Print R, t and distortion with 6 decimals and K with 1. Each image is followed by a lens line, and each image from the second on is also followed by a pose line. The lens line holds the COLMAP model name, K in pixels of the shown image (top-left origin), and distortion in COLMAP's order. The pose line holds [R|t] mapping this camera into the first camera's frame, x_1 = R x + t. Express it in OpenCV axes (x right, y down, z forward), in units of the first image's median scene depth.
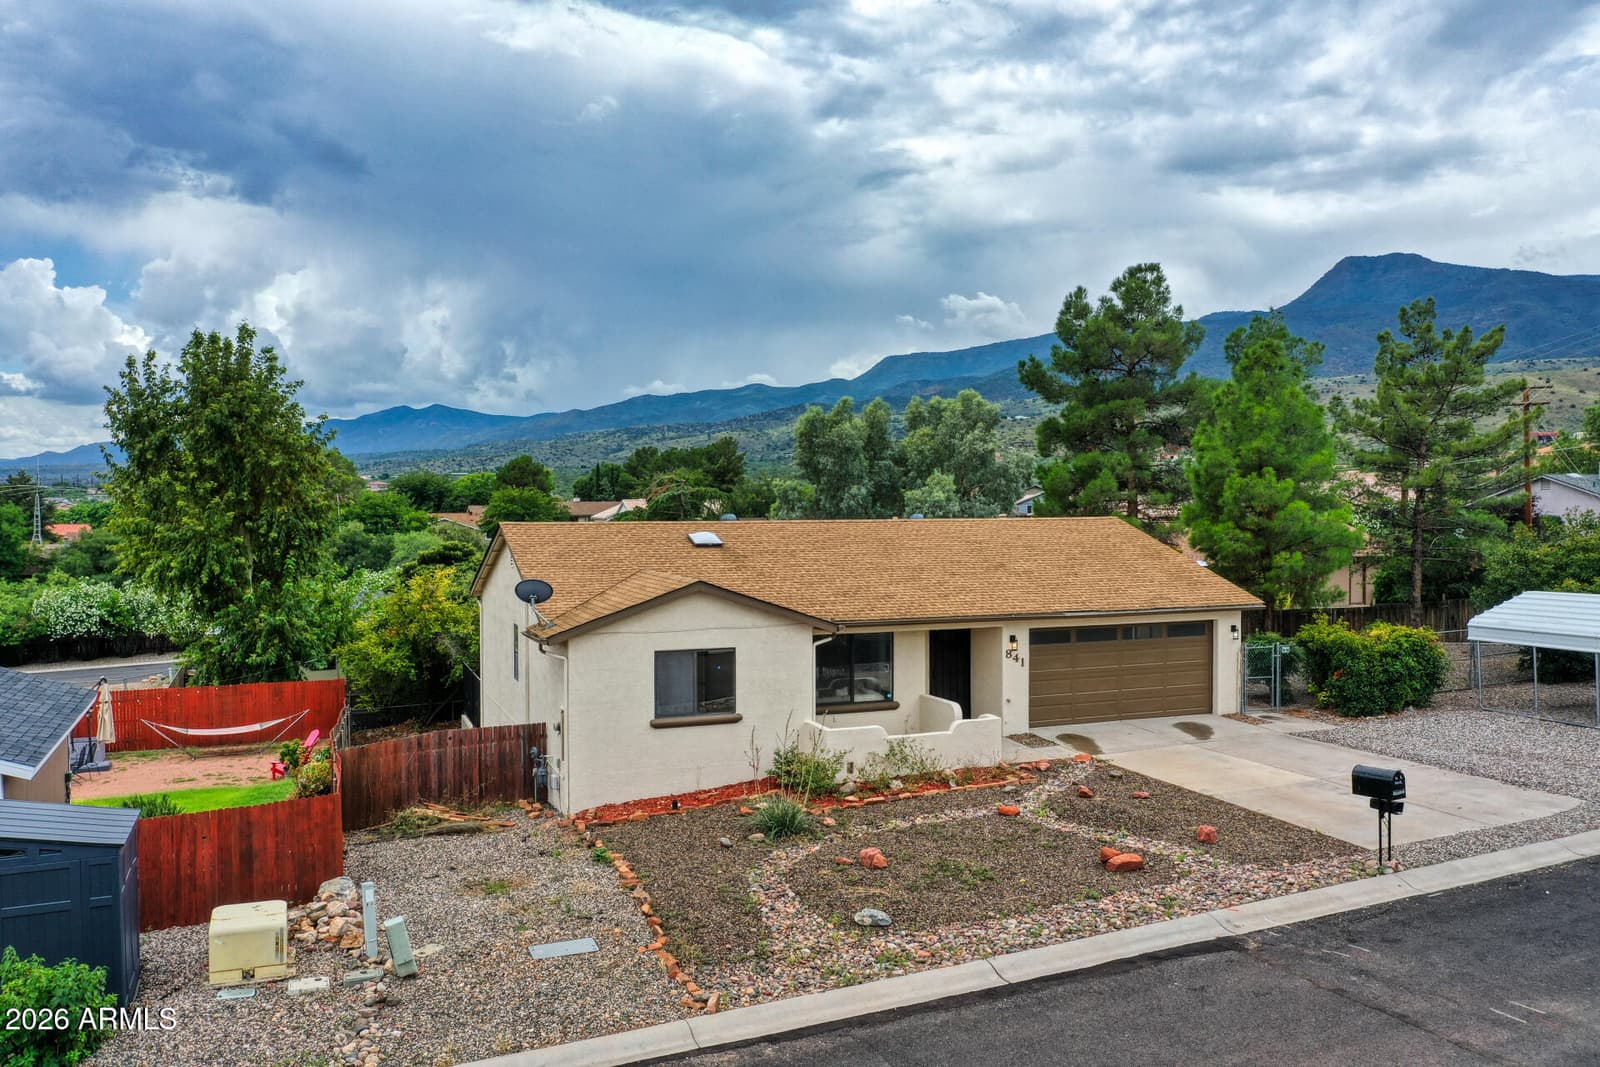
lens RADIAL K [[1255.5, 0, 793.0], [0, 1255.5, 529.0], [0, 0, 1]] dist [-0.007961, -0.004782]
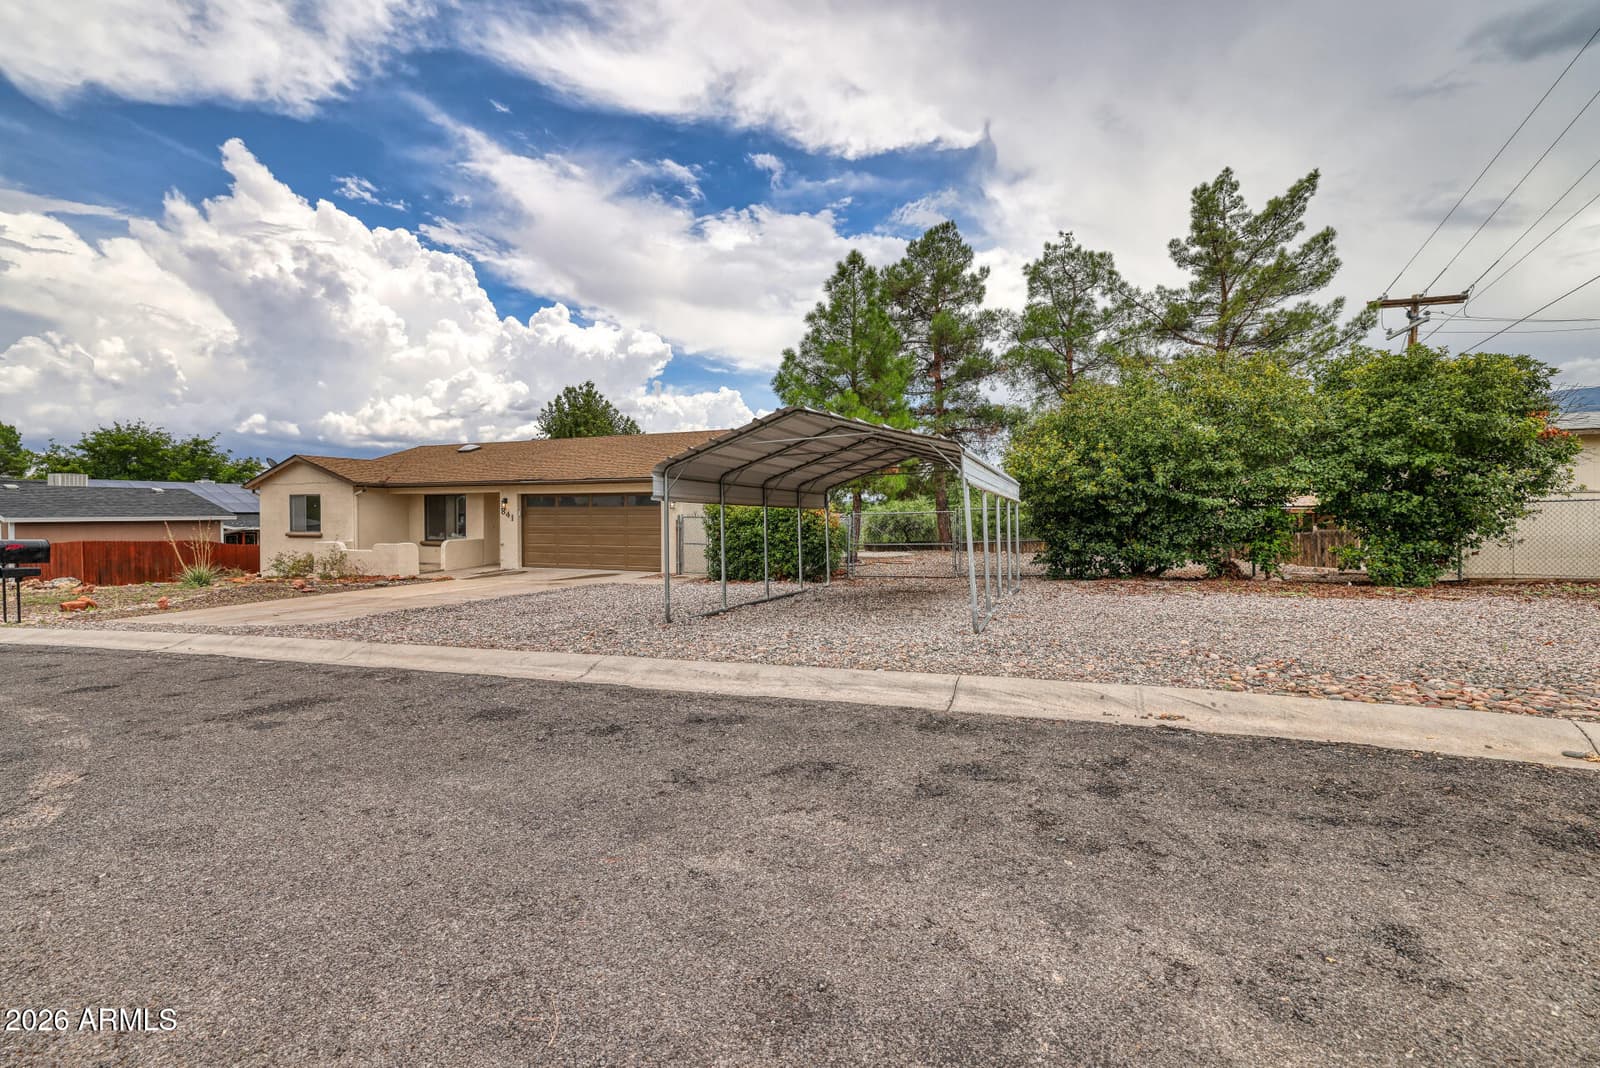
lens RADIAL K [[669.4, 0, 791.2], [0, 669.4, 515.3], [0, 0, 1]] dist [0.000502, 0.001263]
pose [[0.724109, 0.004946, -0.689668, 0.878334], [-0.016722, 0.999806, -0.010386, 0.101132], [0.689483, 0.019053, 0.724051, 0.646307]]
